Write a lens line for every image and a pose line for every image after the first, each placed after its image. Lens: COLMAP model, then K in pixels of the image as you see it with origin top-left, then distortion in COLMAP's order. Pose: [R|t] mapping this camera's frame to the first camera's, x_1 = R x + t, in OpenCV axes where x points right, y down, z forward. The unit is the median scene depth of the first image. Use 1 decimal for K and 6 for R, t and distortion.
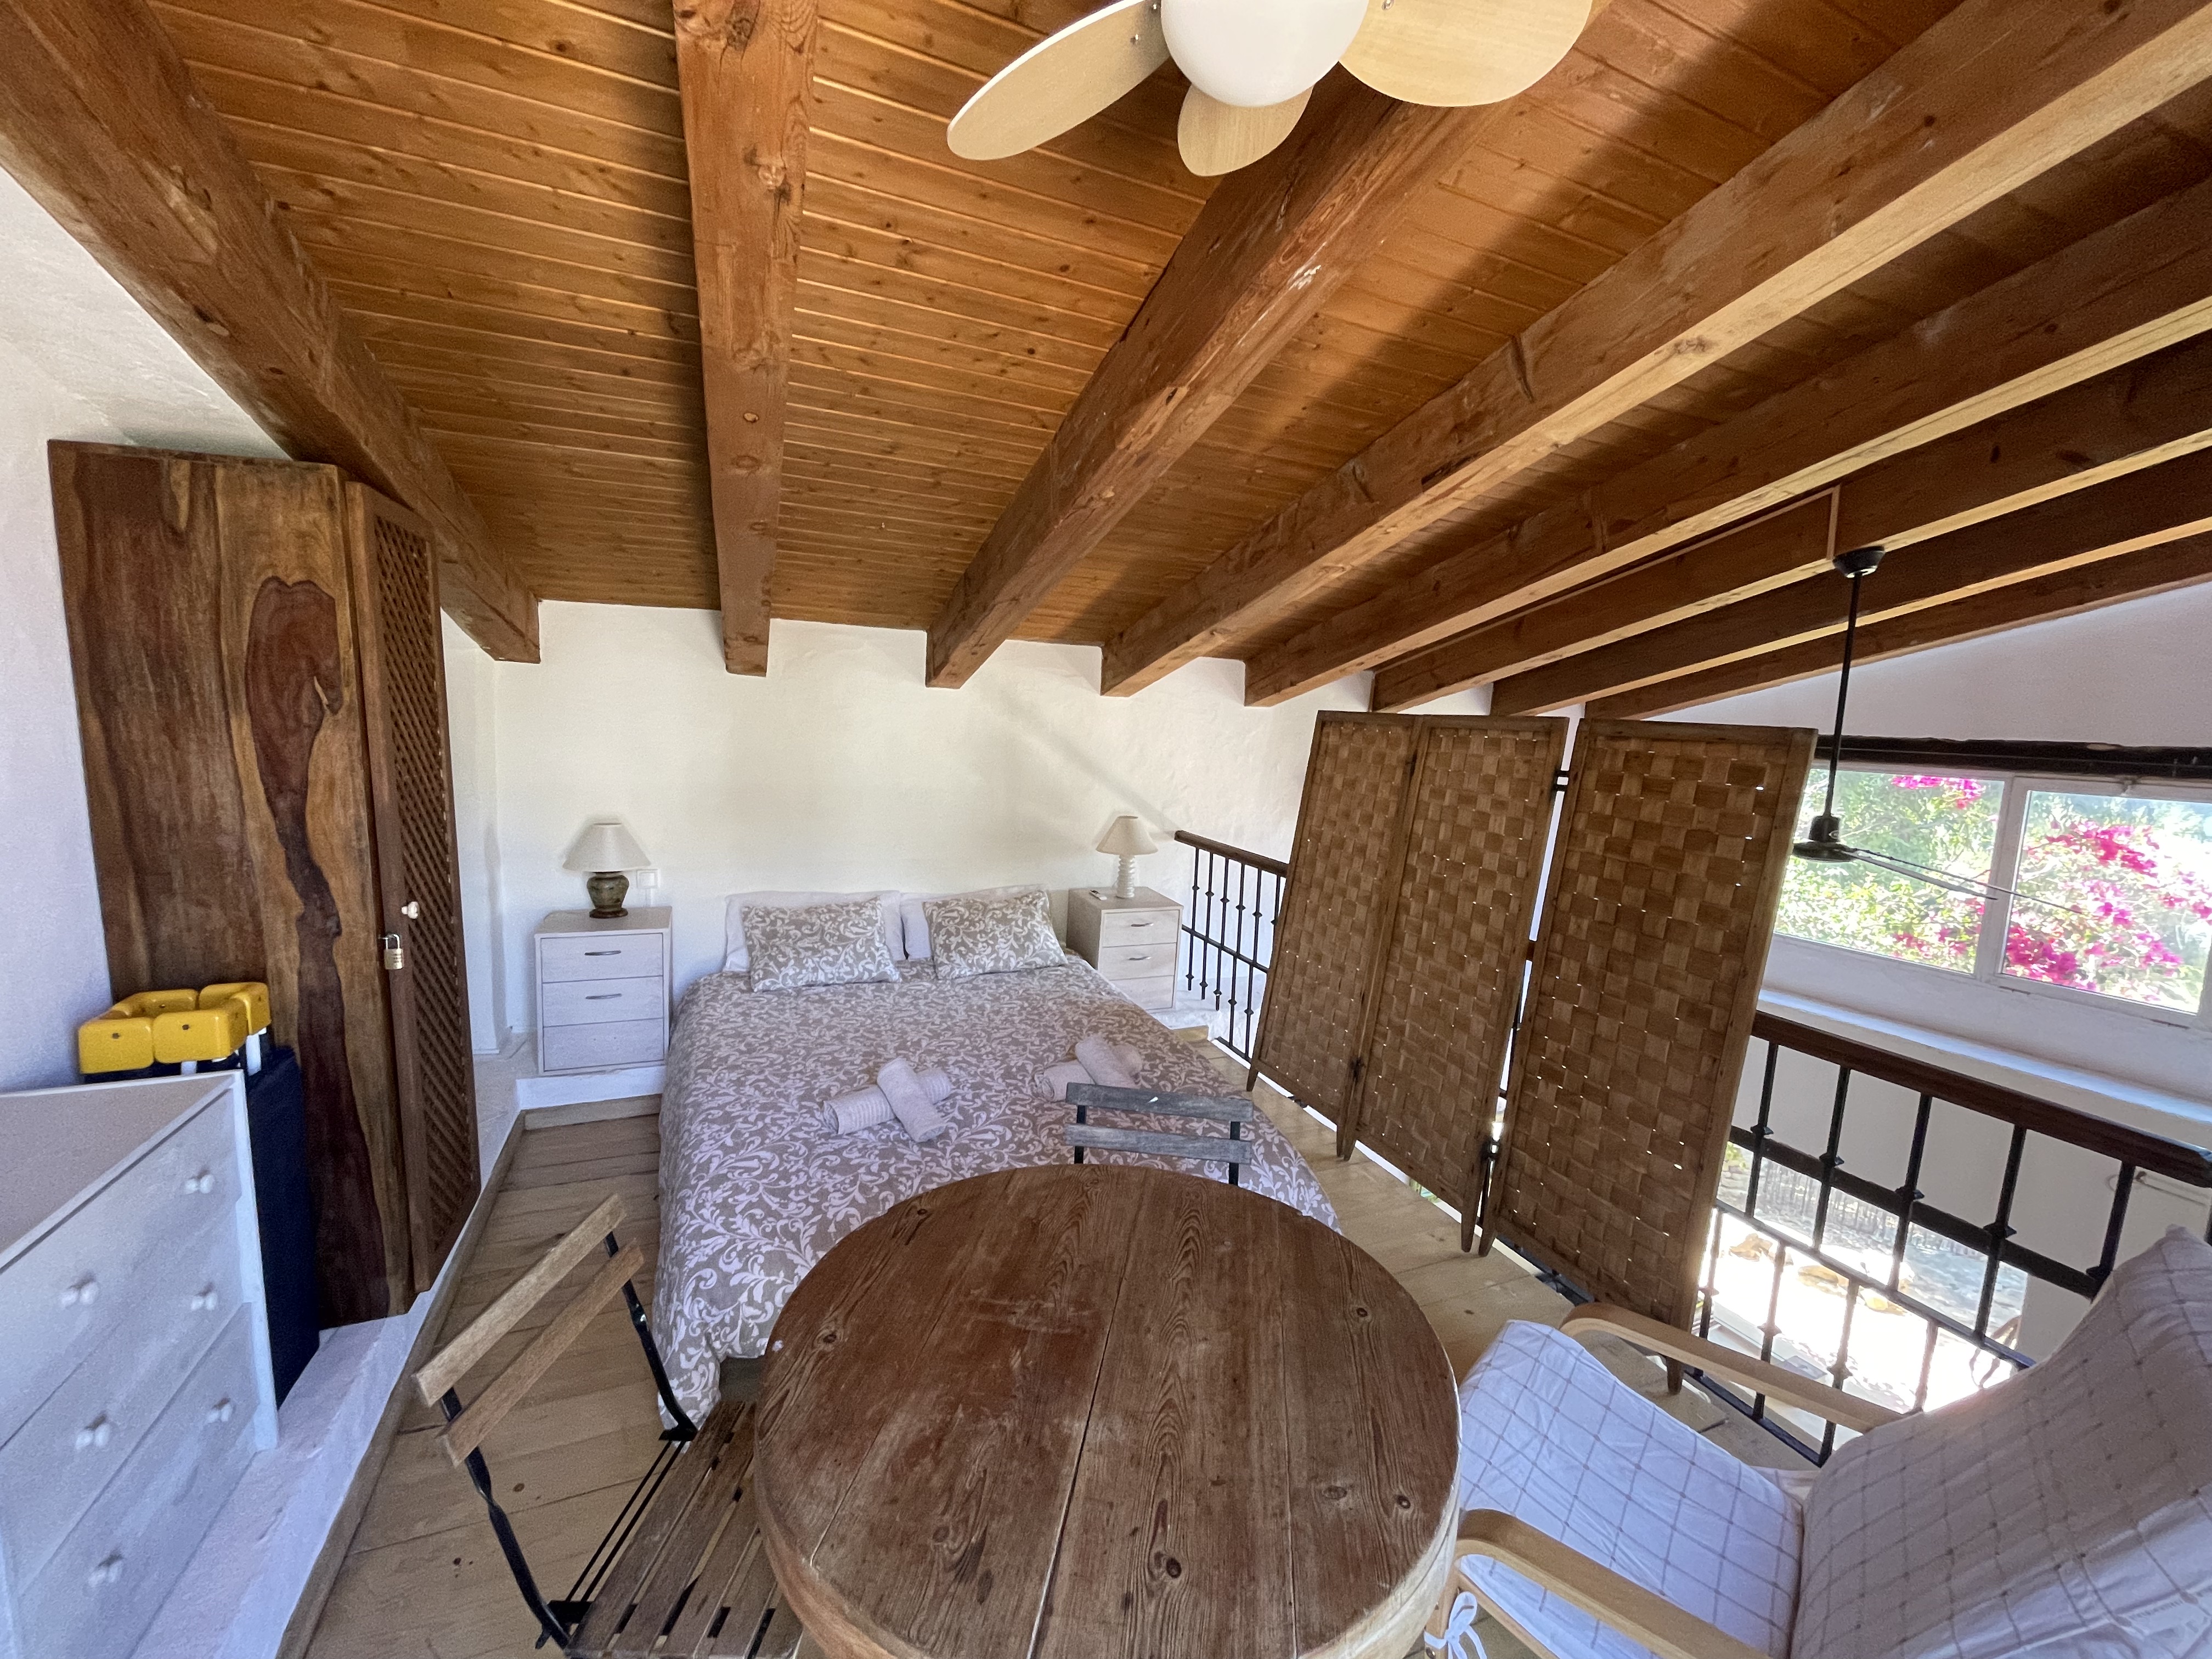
lens RADIAL K [[902.2, 0, 1112.1], [0, 902.2, 821.0], [0, 0, 1]] dist [0.002618, 0.000585]
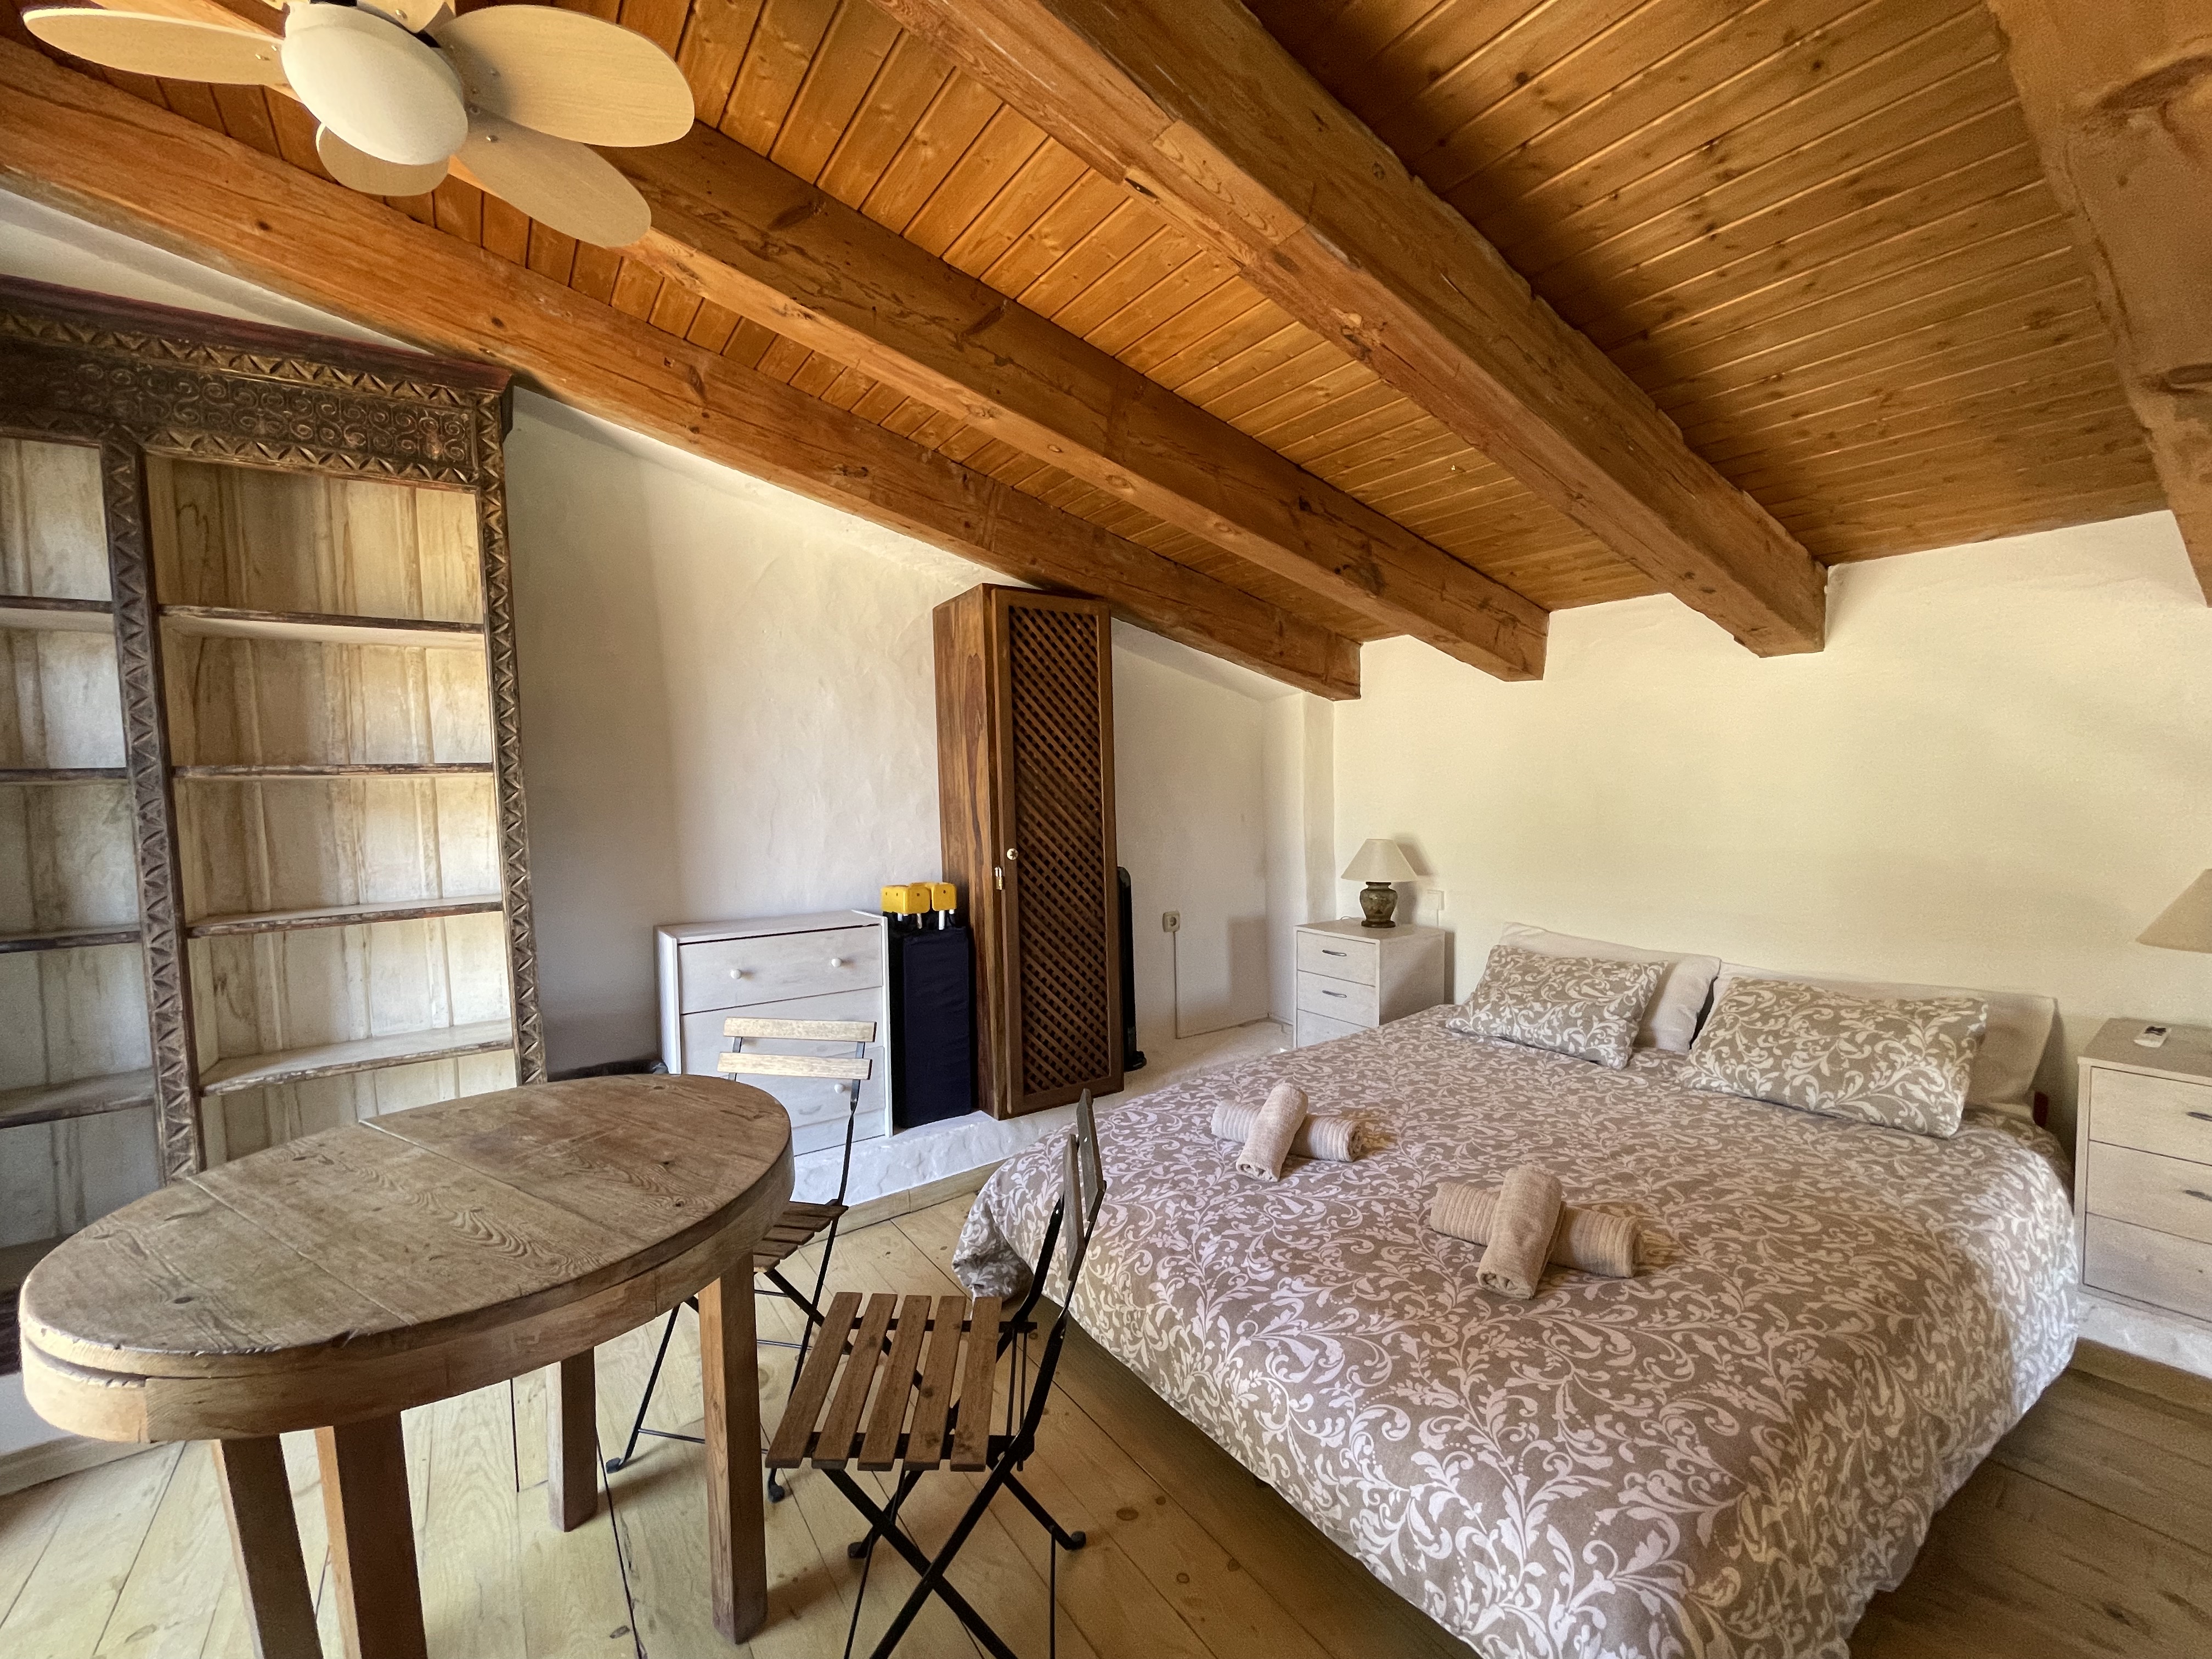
lens RADIAL K [[902.2, 0, 1108.5], [0, 902.2, 842.7], [0, 0, 1]] dist [0.002618, 0.000585]
pose [[0.207966, 0.010379, -0.978081, 0.393826], [-0.093460, 0.995580, -0.009307, 0.044275], [0.973661, 0.093347, 0.208016, 0.452049]]
